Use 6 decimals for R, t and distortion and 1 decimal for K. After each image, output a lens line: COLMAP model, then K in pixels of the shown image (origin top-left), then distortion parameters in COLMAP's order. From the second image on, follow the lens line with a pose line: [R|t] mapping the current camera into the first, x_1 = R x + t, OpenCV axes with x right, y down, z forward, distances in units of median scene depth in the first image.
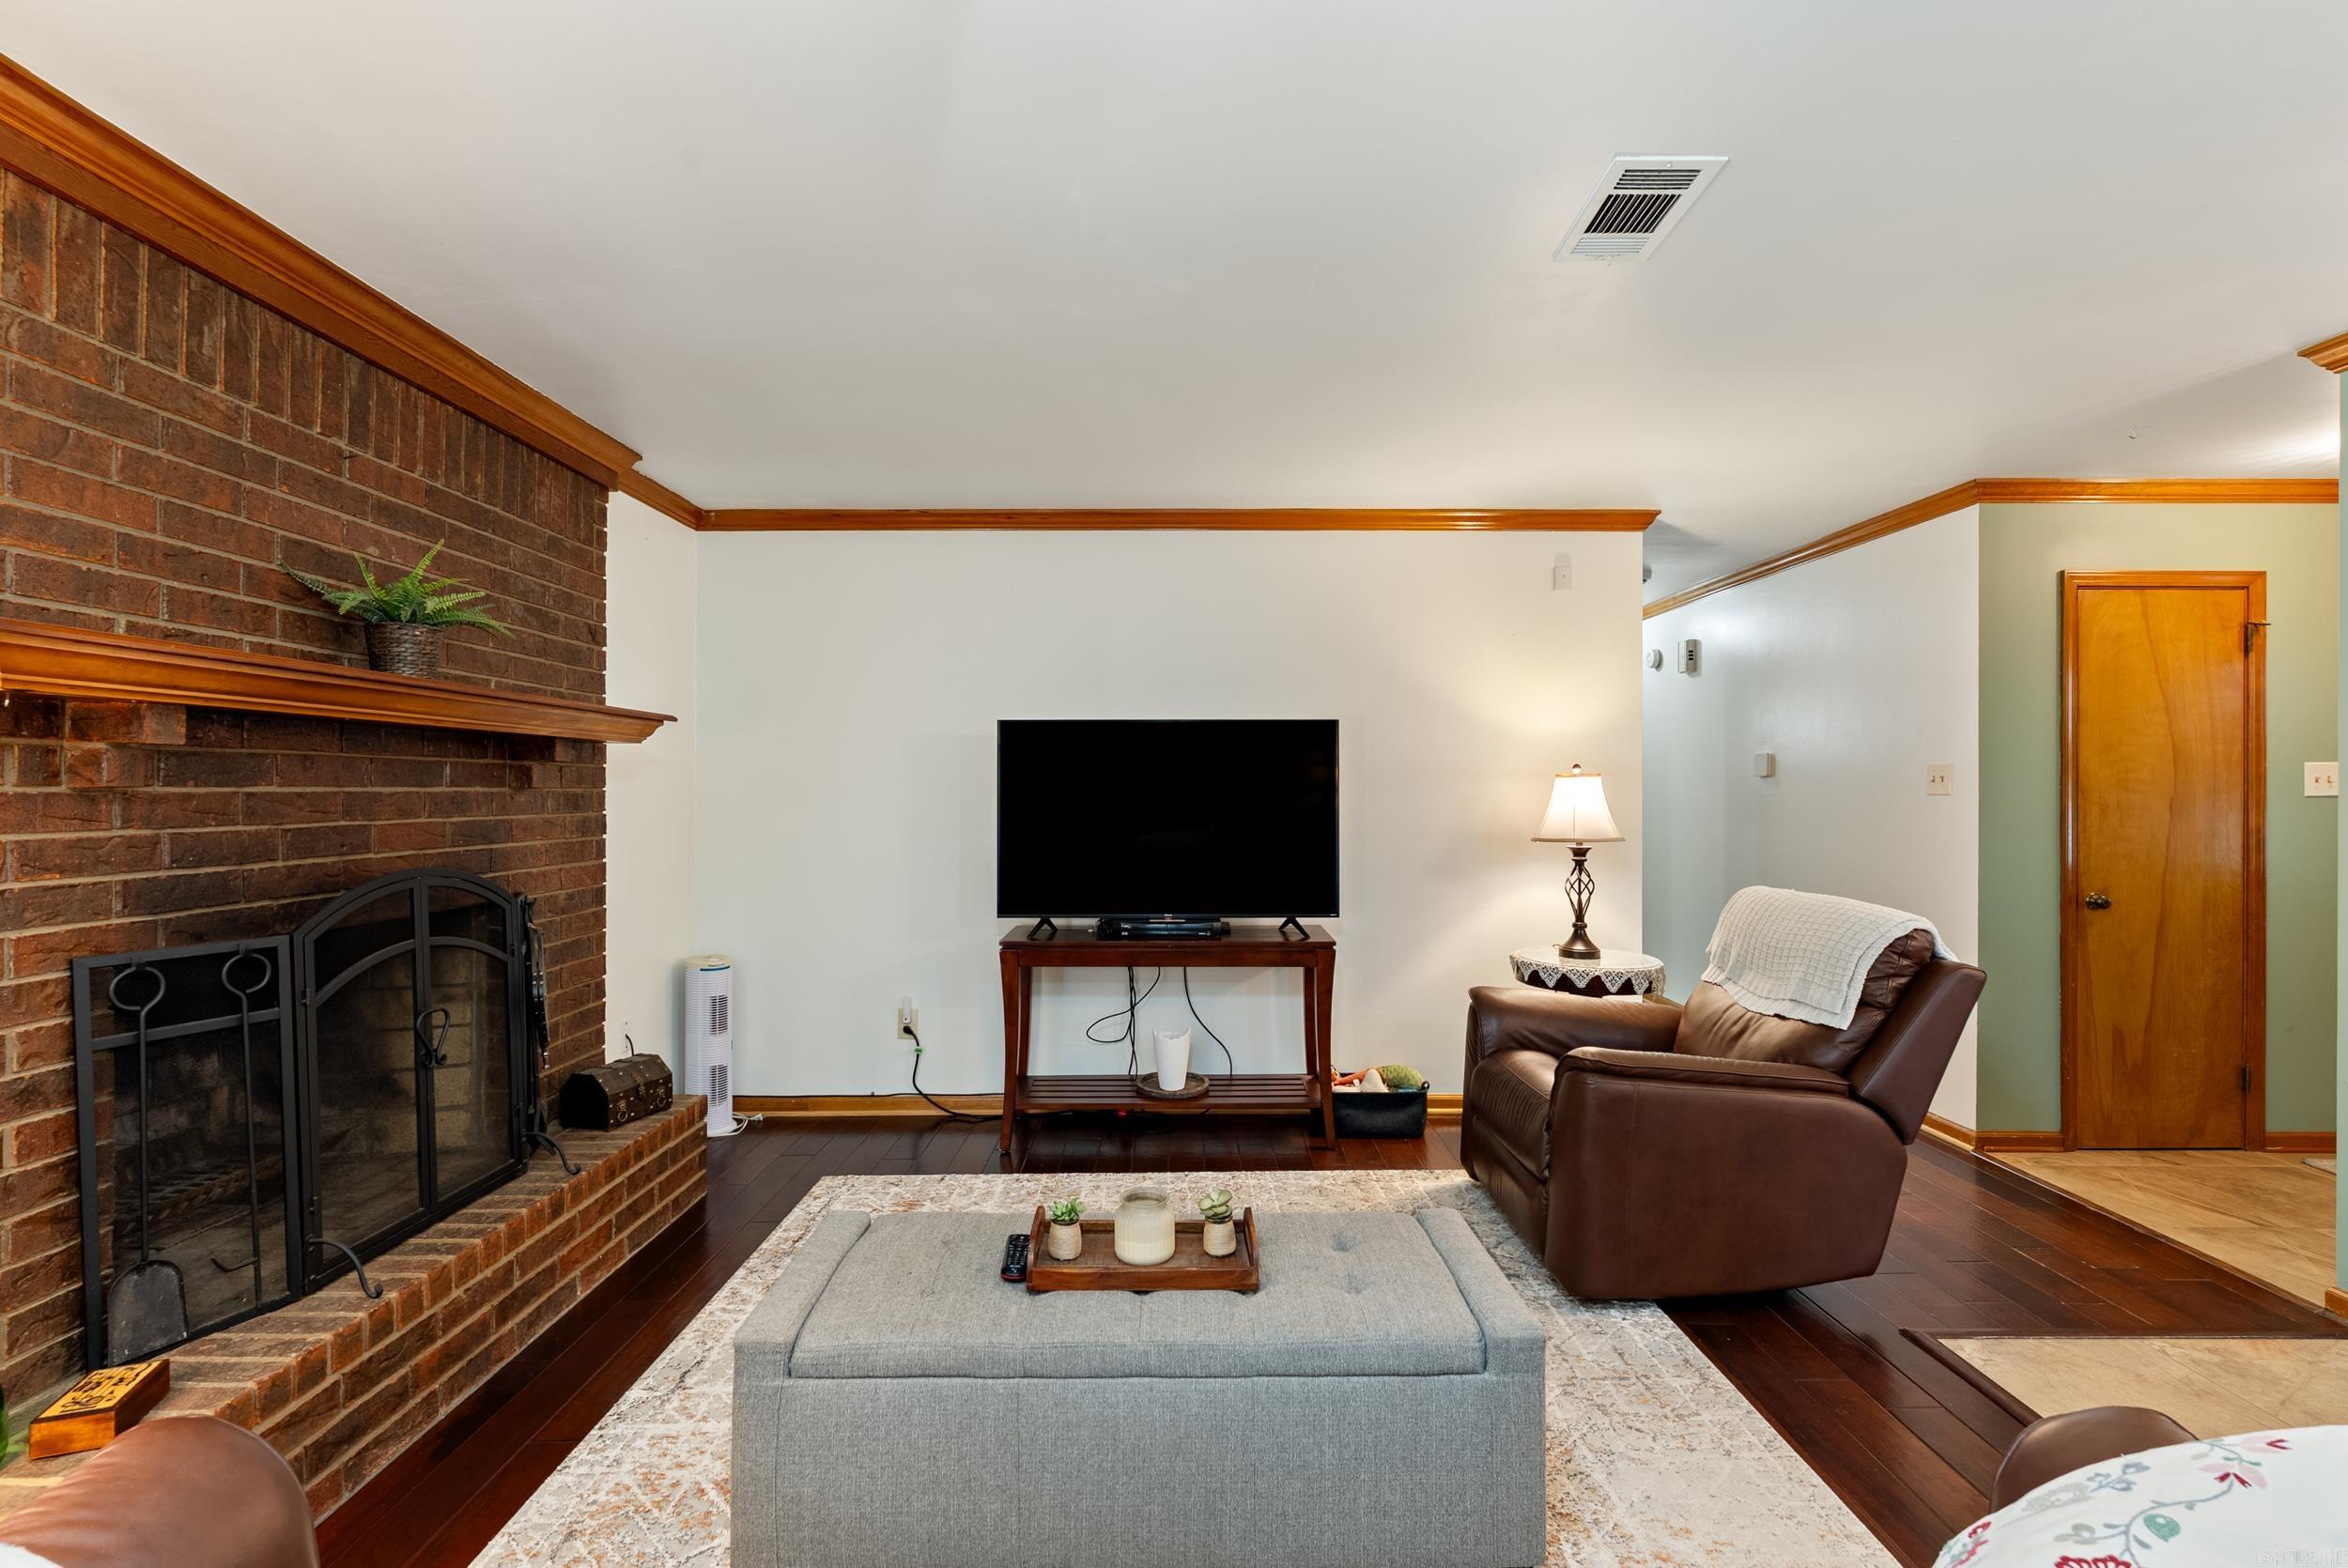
lens RADIAL K [[1040.3, 0, 1202.3], [0, 1040.3, 791.1], [0, 0, 1]] dist [-0.006807, 0.001109]
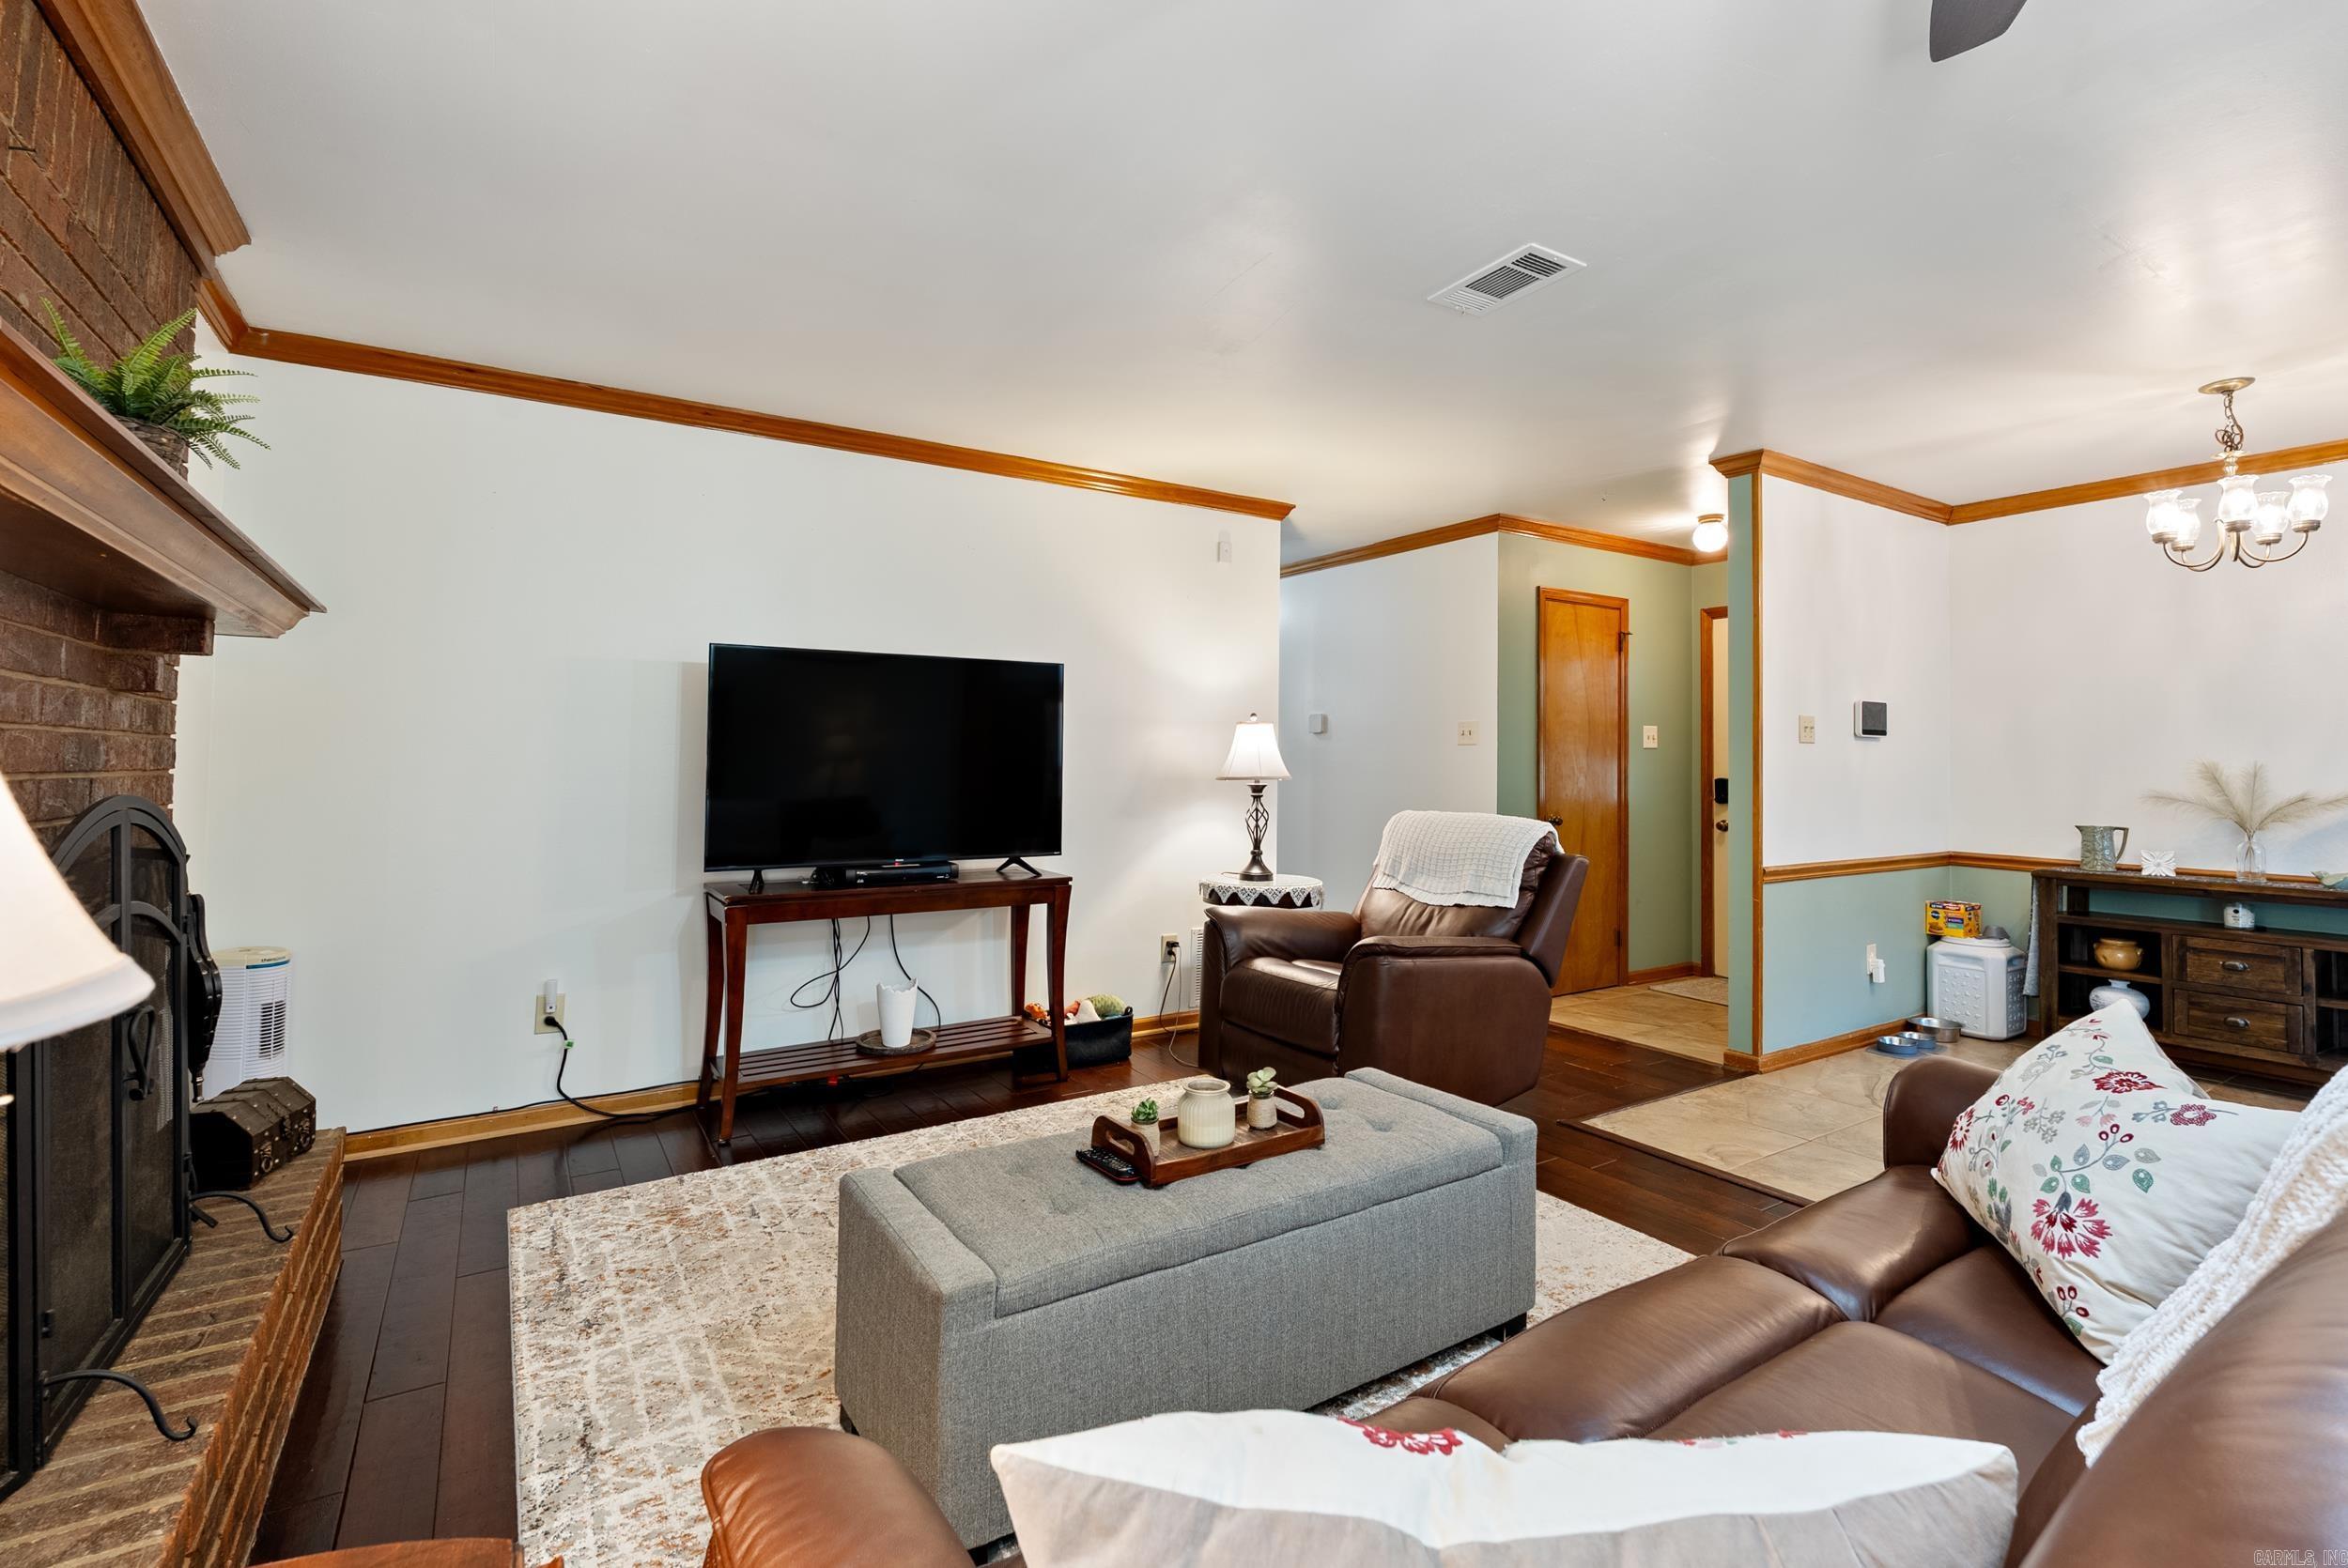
lens RADIAL K [[1040.3, 0, 1213.5], [0, 1040.3, 731.4], [0, 0, 1]] dist [-0.006807, 0.001109]
pose [[0.844804, 0.018908, 0.534742, -0.316315], [-0.003080, 0.999531, -0.030477, 0.031558], [-0.535067, 0.024100, 0.844466, 0.046854]]
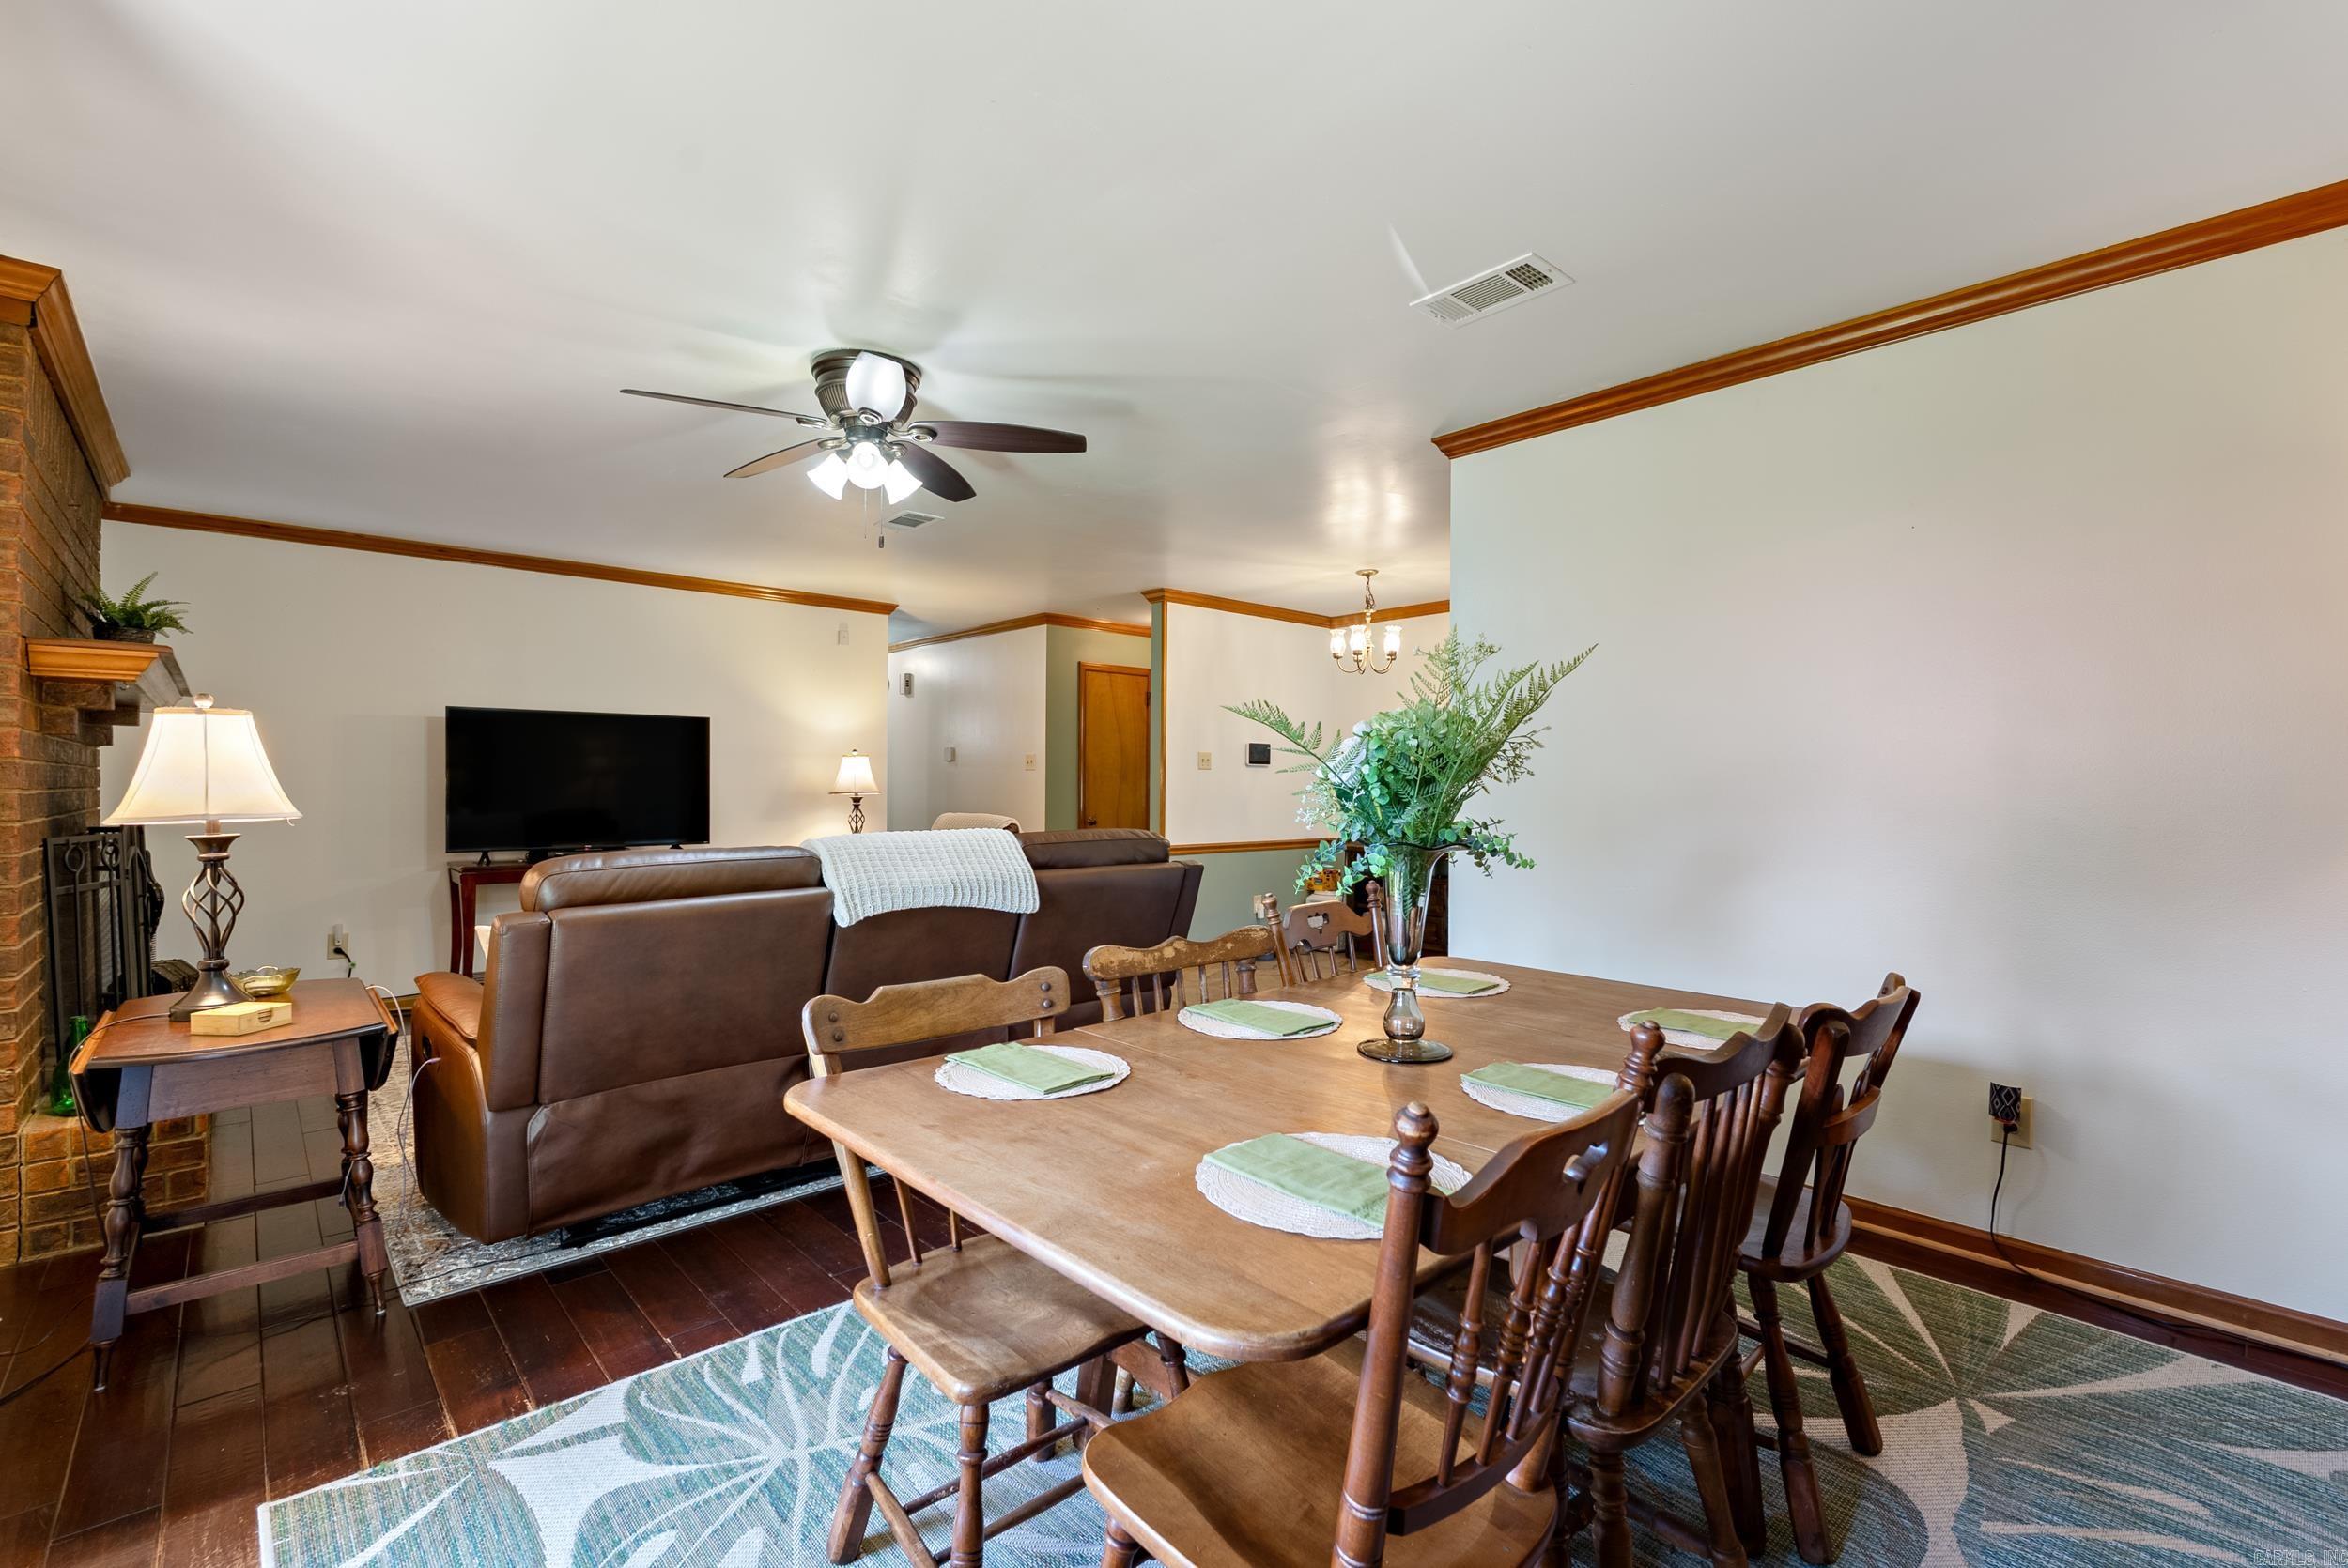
lens RADIAL K [[1040.3, 0, 1188.3], [0, 1040.3, 781.9], [0, 0, 1]] dist [-0.006807, 0.001109]
pose [[0.745321, 0.001492, 0.666704, -0.394063], [0.001590, 0.999991, -0.004016, 0.037155], [-0.666704, 0.004053, 0.745312, -0.686198]]
